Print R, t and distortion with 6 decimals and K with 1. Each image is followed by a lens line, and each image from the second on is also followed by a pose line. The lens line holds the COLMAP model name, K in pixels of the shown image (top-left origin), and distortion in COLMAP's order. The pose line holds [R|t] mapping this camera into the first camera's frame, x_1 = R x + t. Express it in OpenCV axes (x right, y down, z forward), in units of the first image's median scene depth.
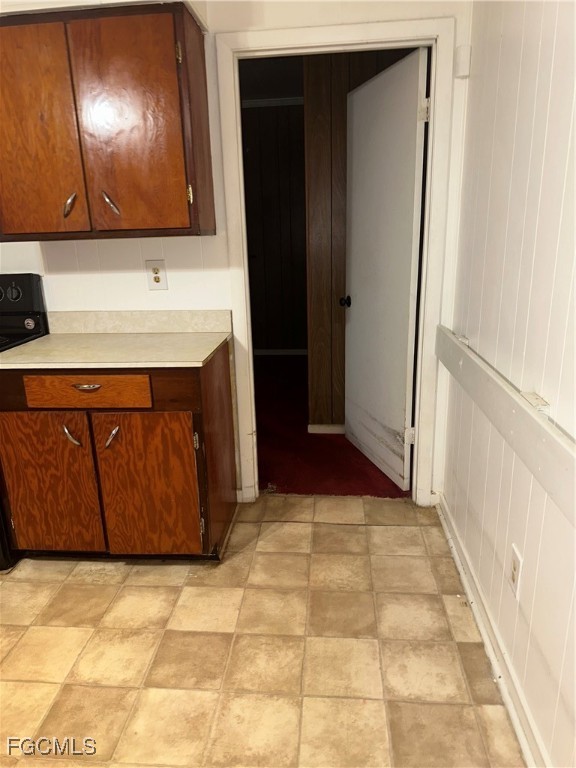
lens RADIAL K [[544.2, 0, 280.3], [0, 544.2, 390.7], [0, 0, 1]] dist [0.058773, -0.069090]
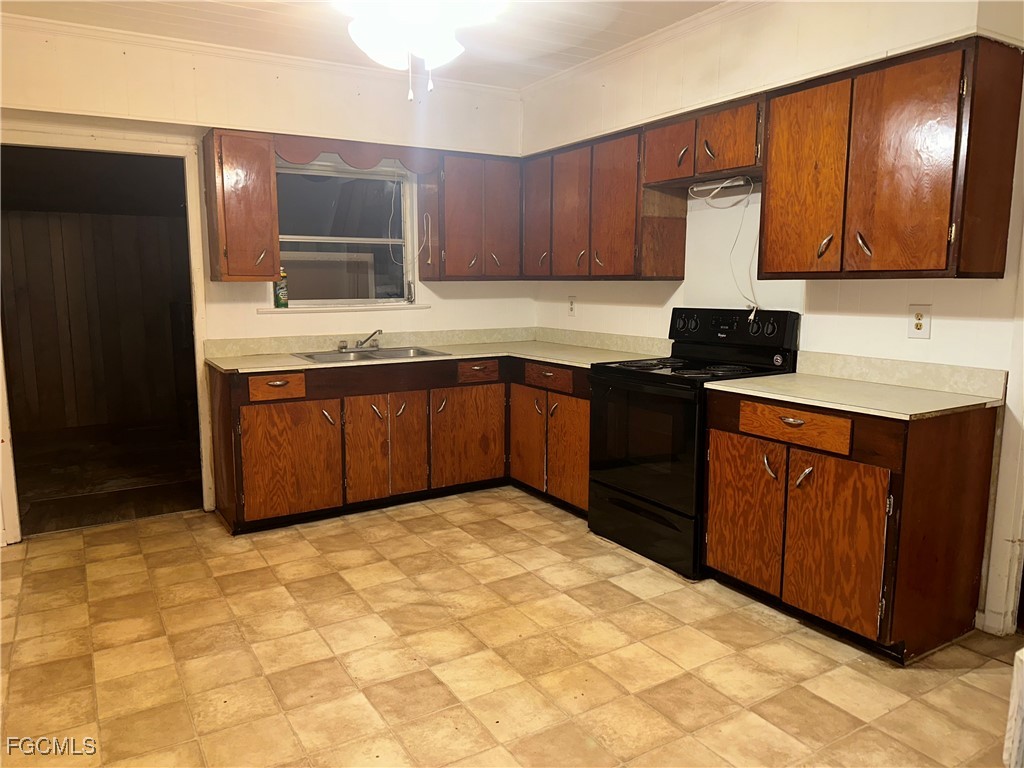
lens RADIAL K [[725.6, 0, 506.7], [0, 725.6, 380.6], [0, 0, 1]] dist [0.058773, -0.069090]
pose [[0.598632, 0.145951, -0.787615, 0.368750], [-0.245622, 0.969340, -0.007060, 0.056973], [0.762437, 0.197682, 0.616127, -0.232343]]
